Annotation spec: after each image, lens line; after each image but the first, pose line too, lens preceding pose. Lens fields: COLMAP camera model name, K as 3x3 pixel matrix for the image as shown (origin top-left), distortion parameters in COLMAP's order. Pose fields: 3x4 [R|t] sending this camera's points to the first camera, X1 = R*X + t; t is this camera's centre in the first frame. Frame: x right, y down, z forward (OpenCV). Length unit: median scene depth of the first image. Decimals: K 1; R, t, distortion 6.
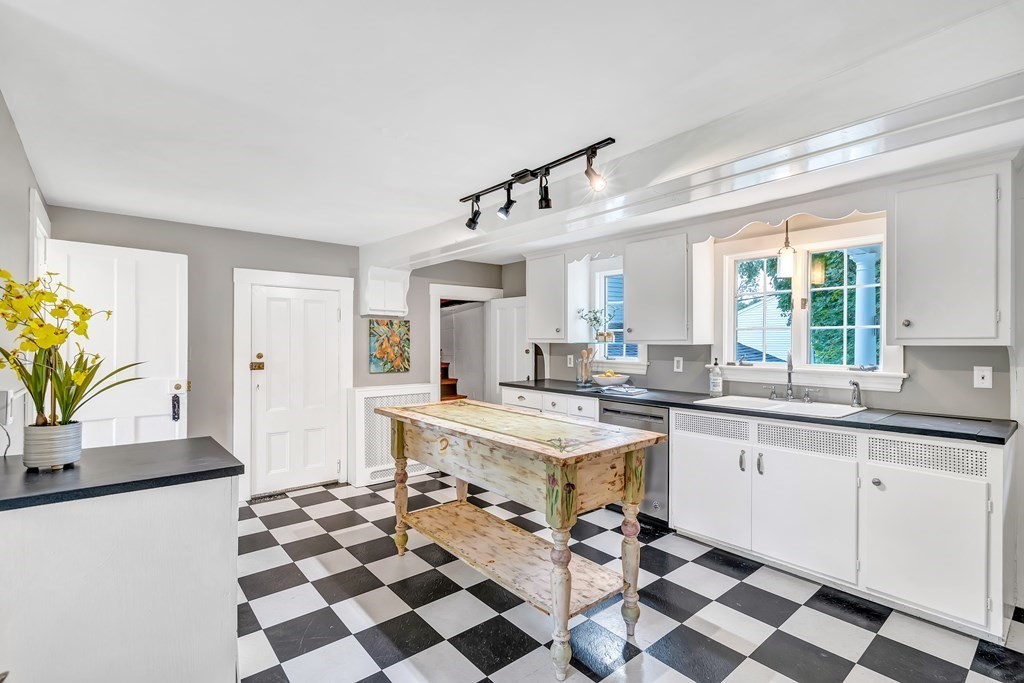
lens RADIAL K [[477.3, 0, 514.0], [0, 477.3, 341.4], [0, 0, 1]] dist [0.000980, -0.000188]
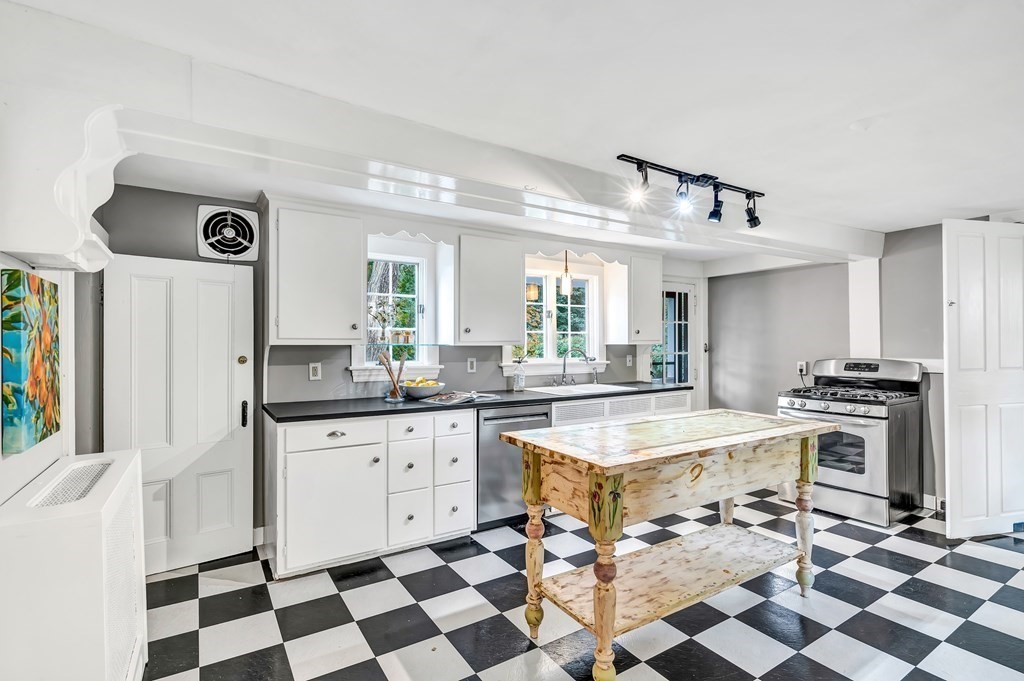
lens RADIAL K [[477.3, 0, 514.0], [0, 477.3, 340.4], [0, 0, 1]] dist [0.000980, -0.000188]
pose [[0.128489, 0.002908, 0.991707, -0.702731], [-0.000631, 0.999996, -0.002851, -0.001223], [-0.991711, -0.000259, 0.128490, 0.863562]]
